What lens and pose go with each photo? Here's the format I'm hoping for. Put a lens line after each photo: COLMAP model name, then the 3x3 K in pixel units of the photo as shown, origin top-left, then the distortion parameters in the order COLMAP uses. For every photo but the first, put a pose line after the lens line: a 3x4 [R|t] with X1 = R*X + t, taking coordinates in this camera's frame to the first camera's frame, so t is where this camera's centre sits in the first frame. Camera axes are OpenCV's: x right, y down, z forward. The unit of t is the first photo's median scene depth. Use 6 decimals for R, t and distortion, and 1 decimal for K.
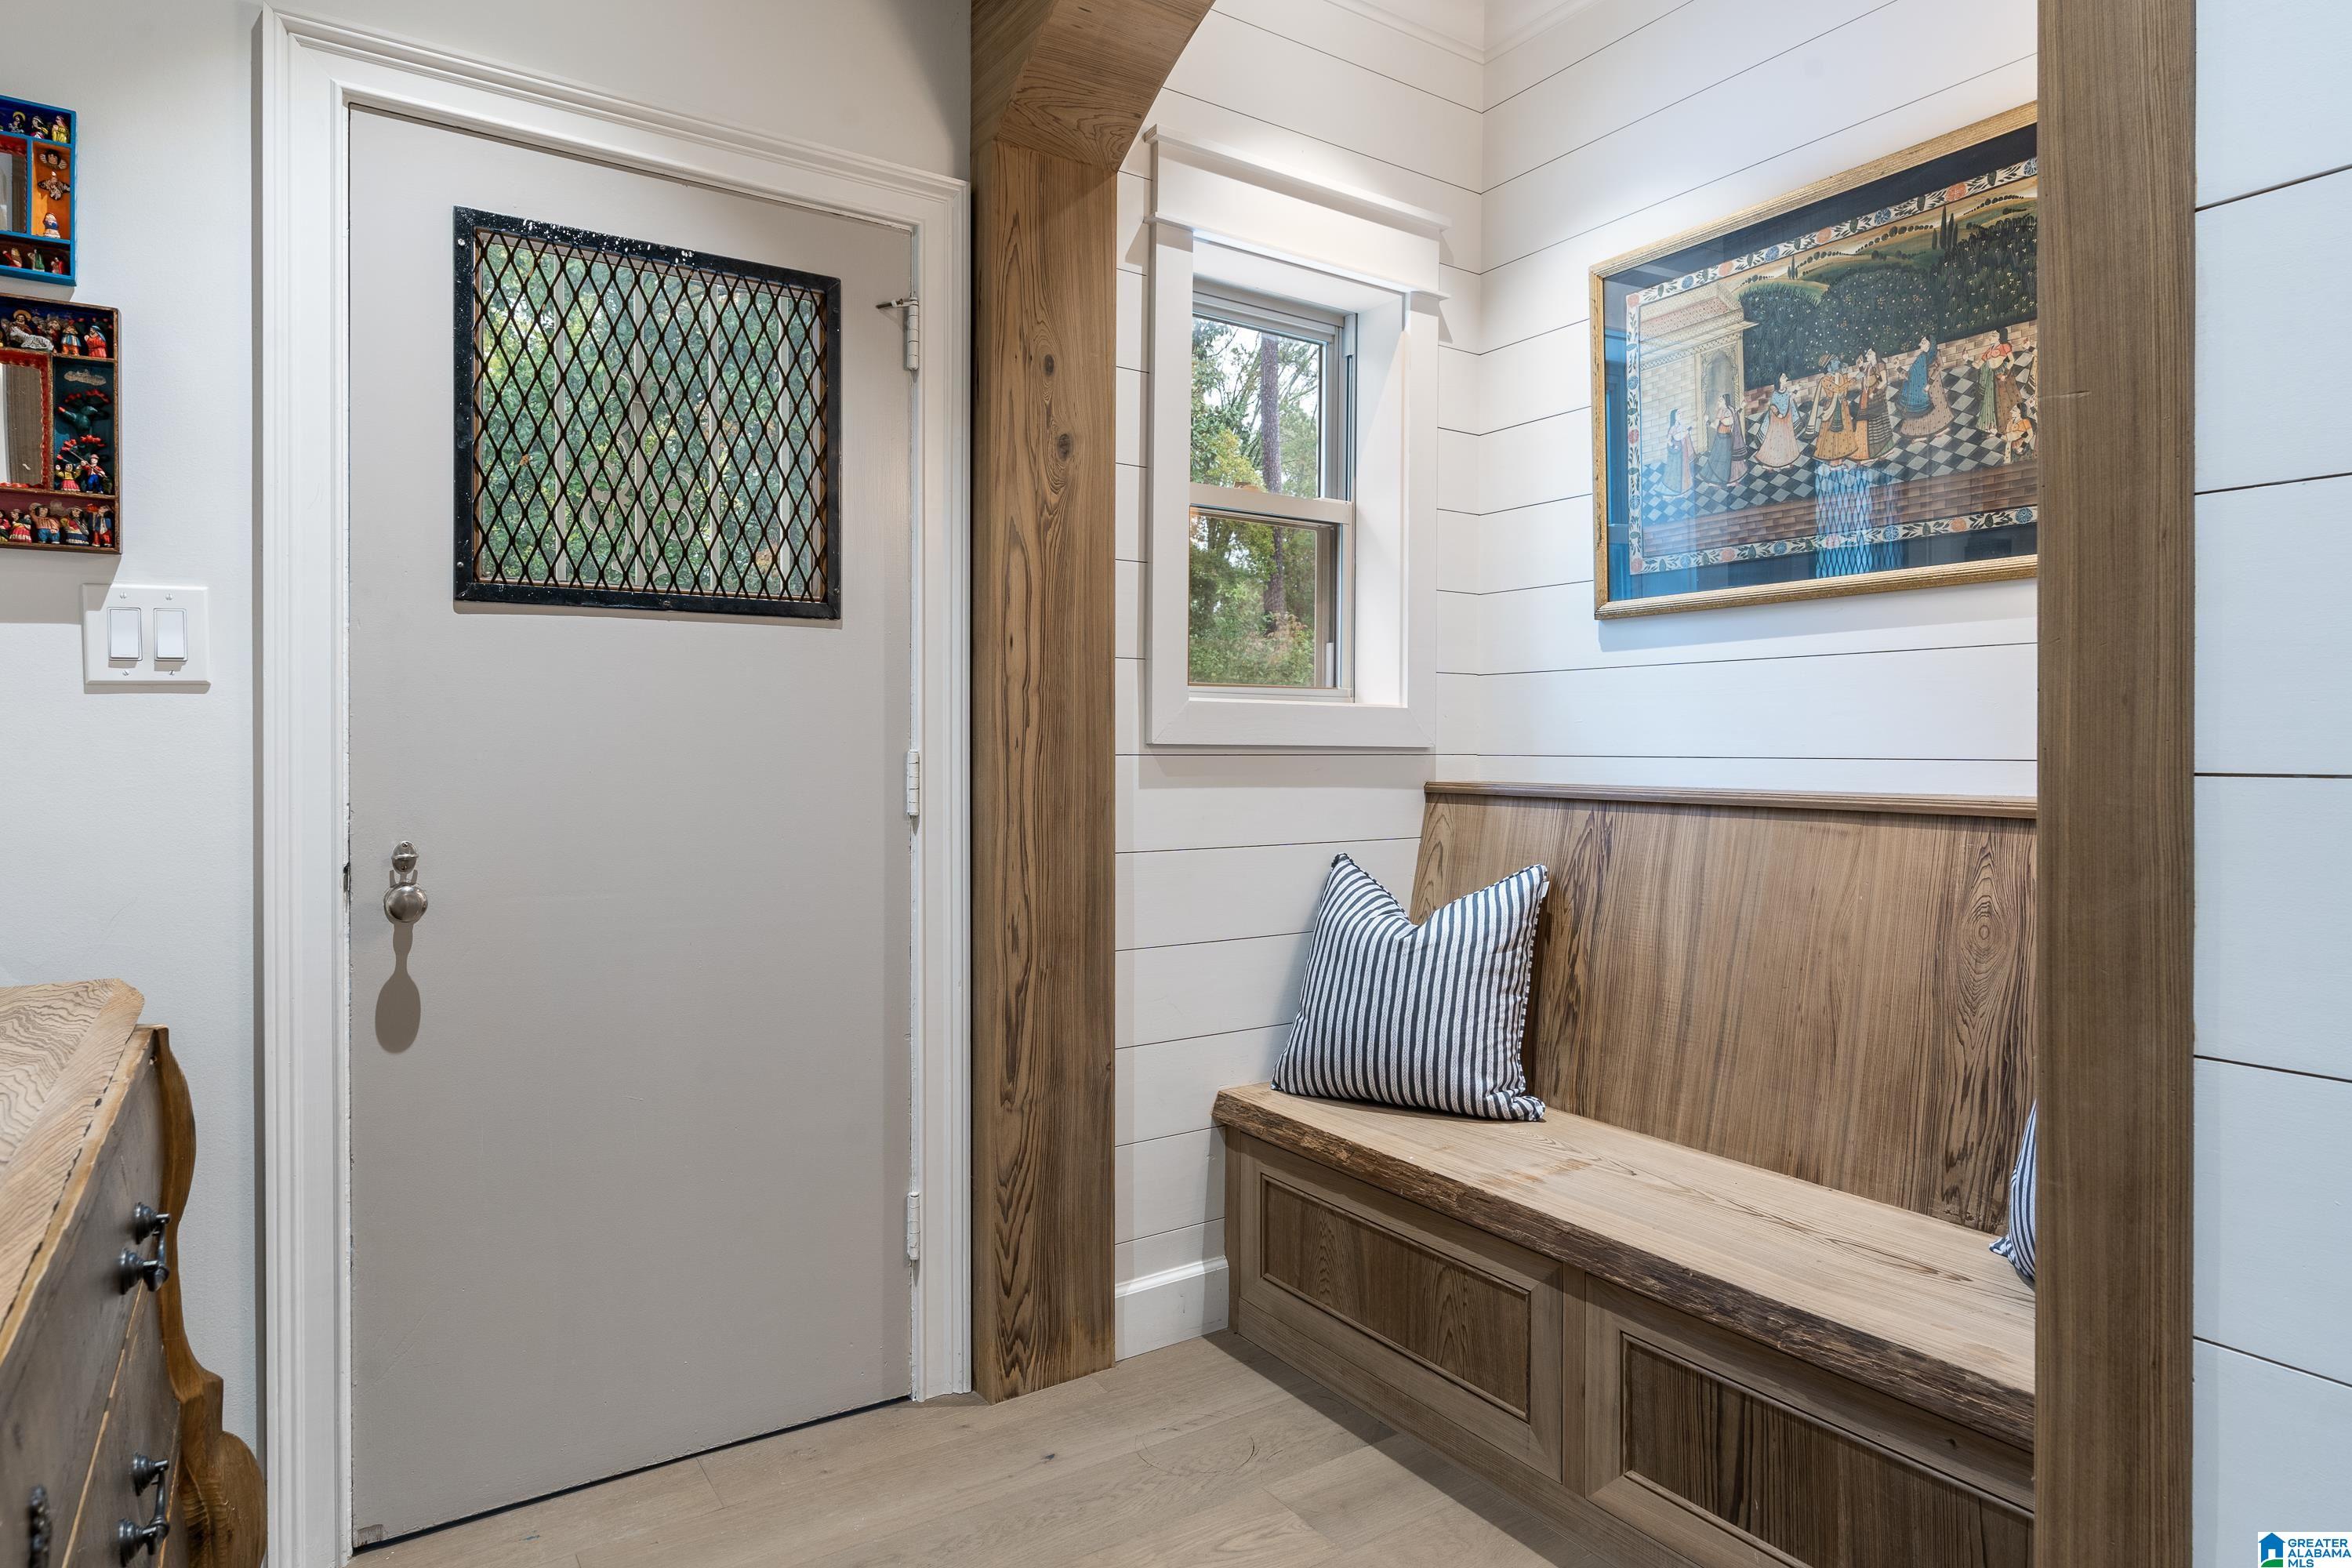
lens RADIAL K [[1312.4, 0, 1177.2], [0, 1312.4, 774.0], [0, 0, 1]] dist [-0.007406, 0.003885]
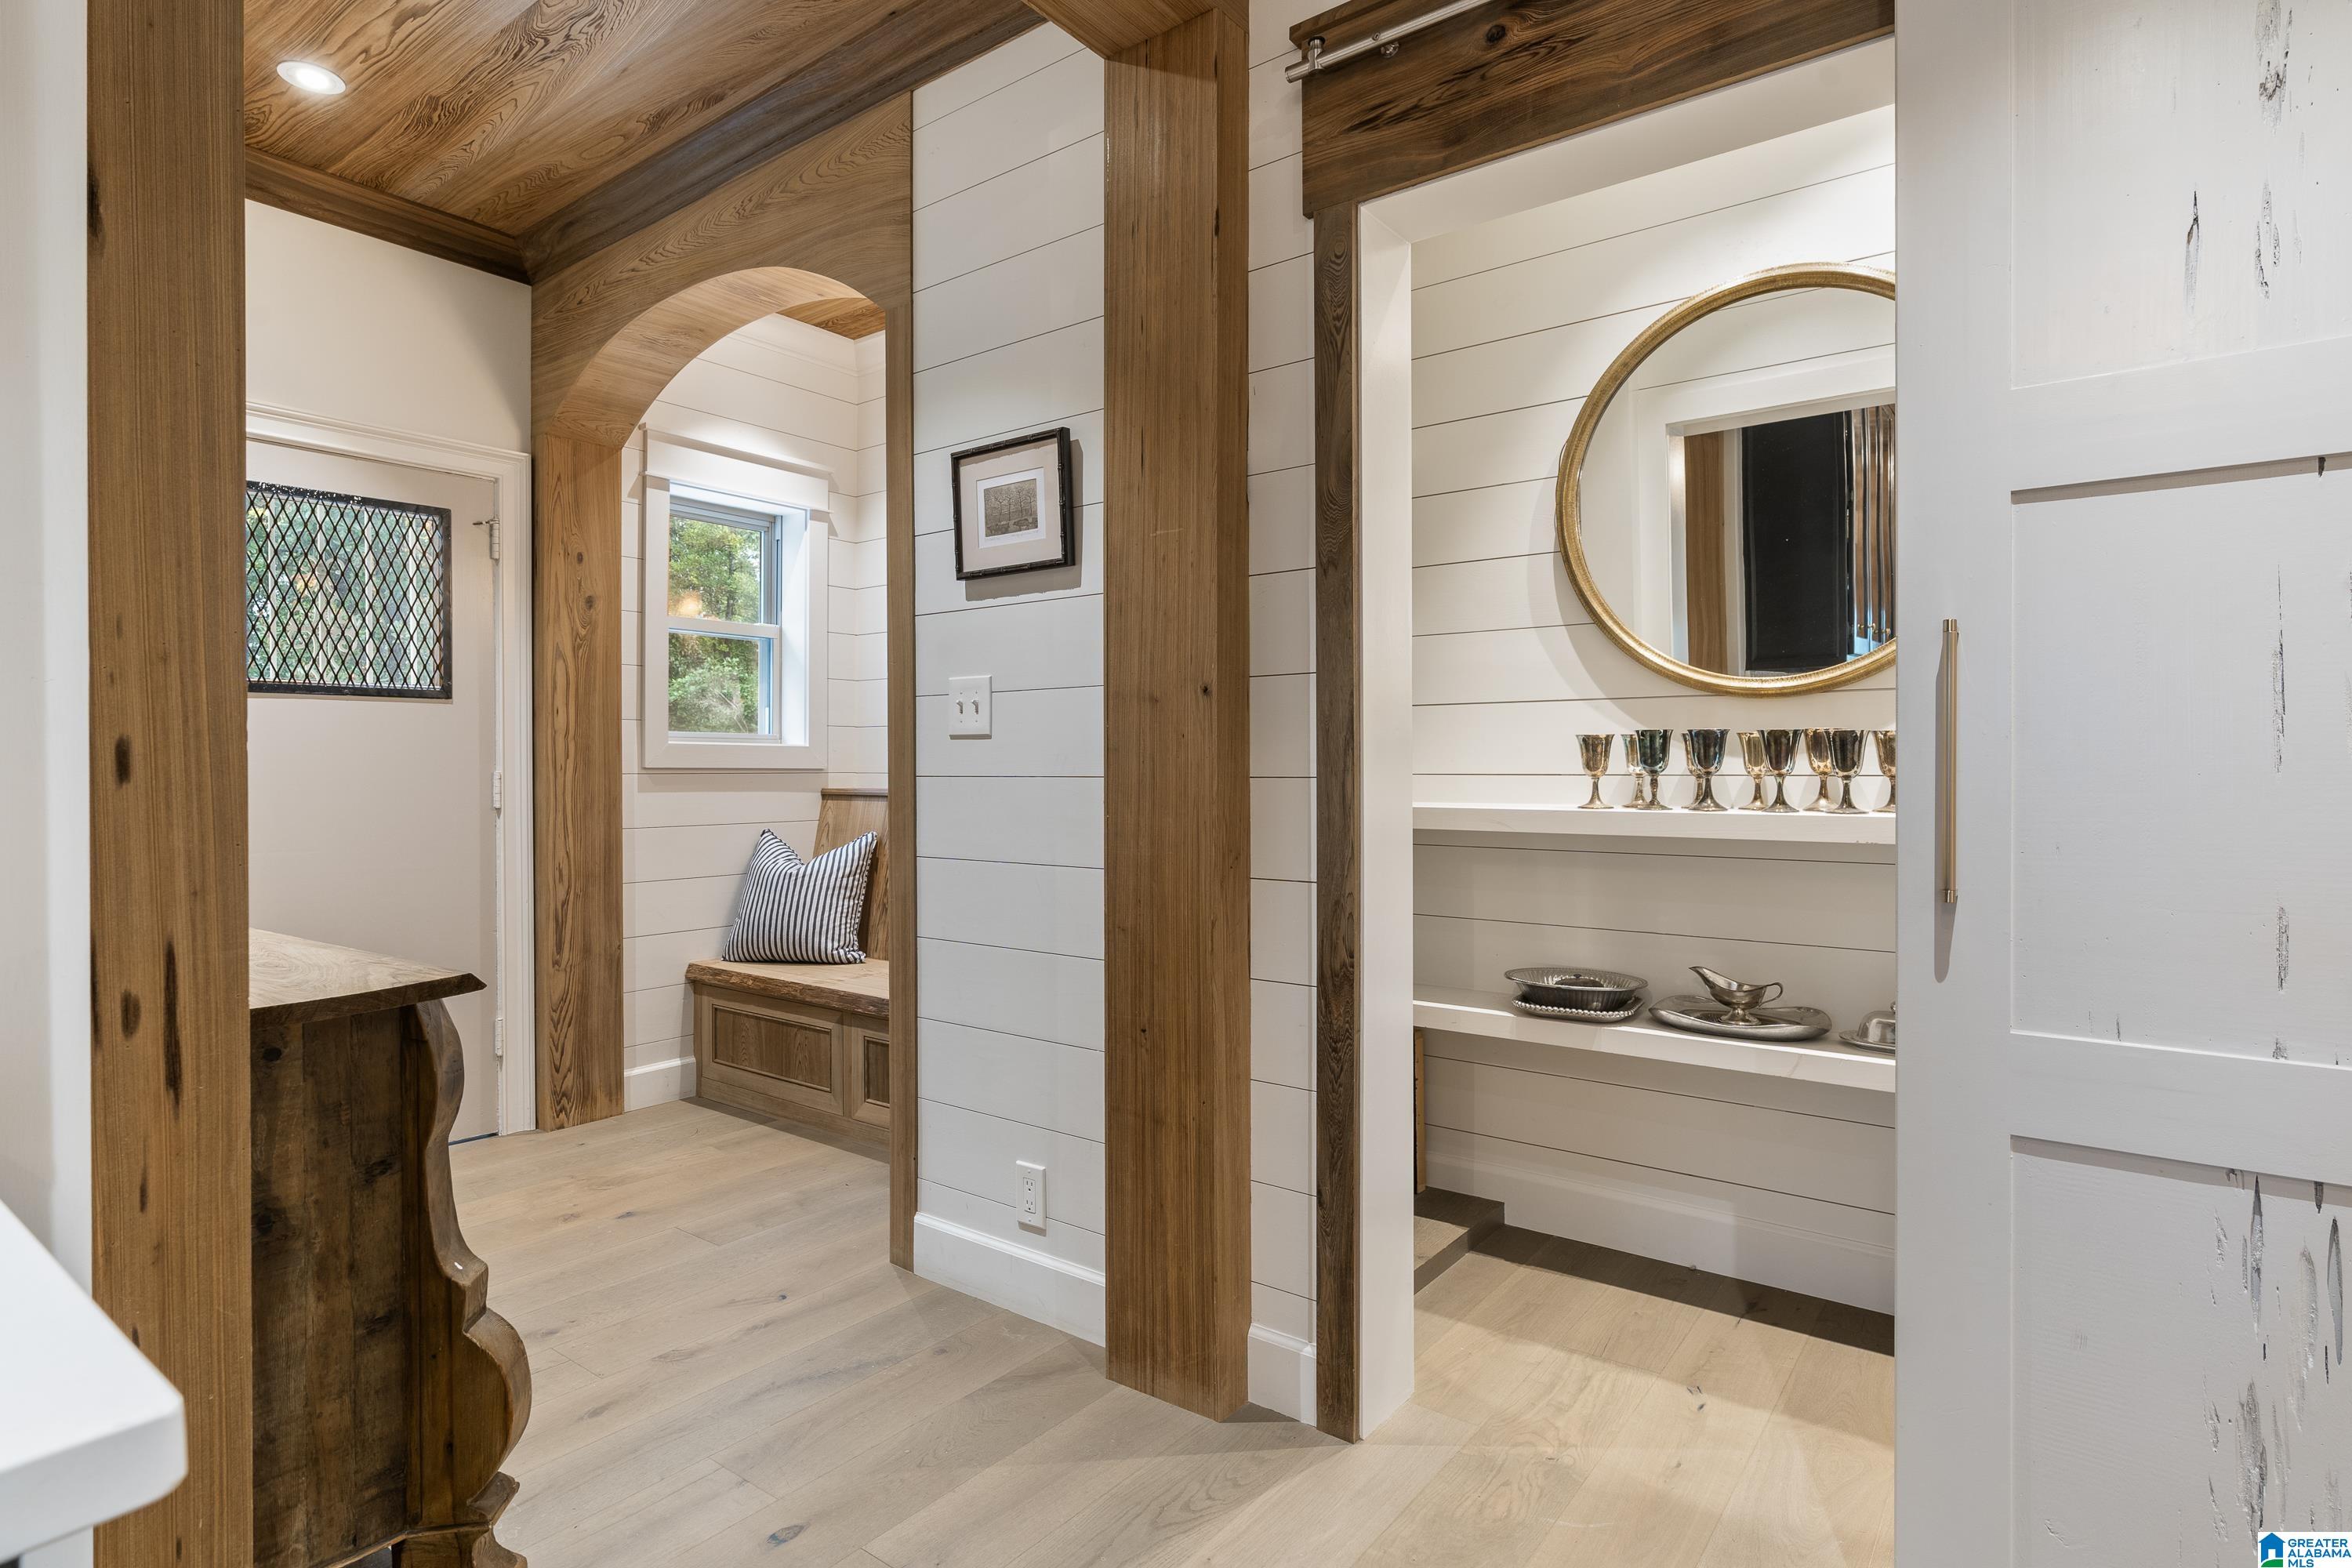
lens RADIAL K [[1226.5, 0, 1171.6], [0, 1226.5, 779.9], [0, 0, 1]] dist [-0.008906, -0.004462]
pose [[0.948938, -0.007079, 0.315382, 0.141214], [0.009729, 0.999929, -0.006829, 0.012952], [-0.315311, 0.009549, 0.948940, -0.846192]]
